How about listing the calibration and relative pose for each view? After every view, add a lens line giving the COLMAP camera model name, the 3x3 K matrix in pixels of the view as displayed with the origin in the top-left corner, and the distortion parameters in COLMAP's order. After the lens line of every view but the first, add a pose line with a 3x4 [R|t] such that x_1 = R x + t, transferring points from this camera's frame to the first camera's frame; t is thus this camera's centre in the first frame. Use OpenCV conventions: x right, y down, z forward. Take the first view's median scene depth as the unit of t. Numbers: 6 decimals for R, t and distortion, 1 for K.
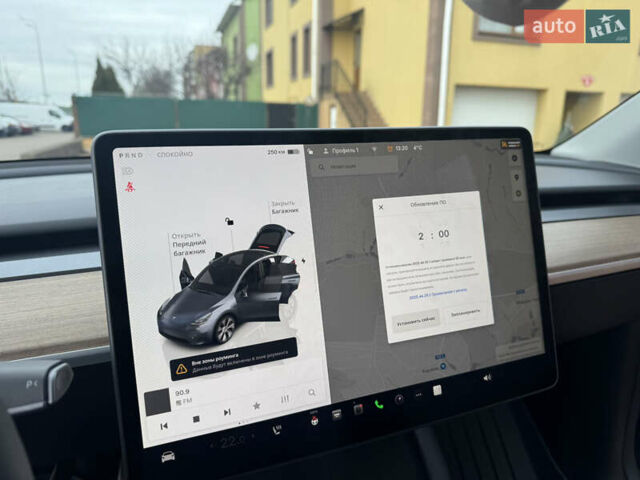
lens RADIAL K [[450.3, 0, 319.4], [0, 450.3, 235.8], [0, 0, 1]] dist [0.055721, -0.067353]
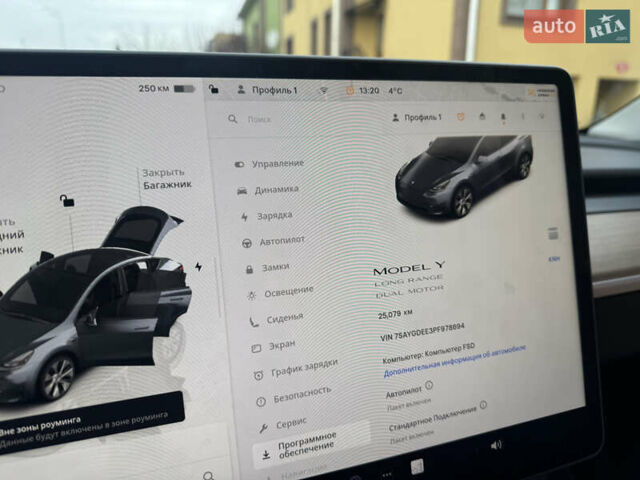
lens RADIAL K [[368.0, 0, 361.4], [0, 368.0, 238.2], [0, 0, 1]] dist [0.001309, -0.016300]
pose [[0.998978, 0.016123, -0.042236, 0.212370], [-0.014933, 0.999487, 0.028327, -0.001208], [0.042671, -0.027667, 0.998706, 0.519220]]
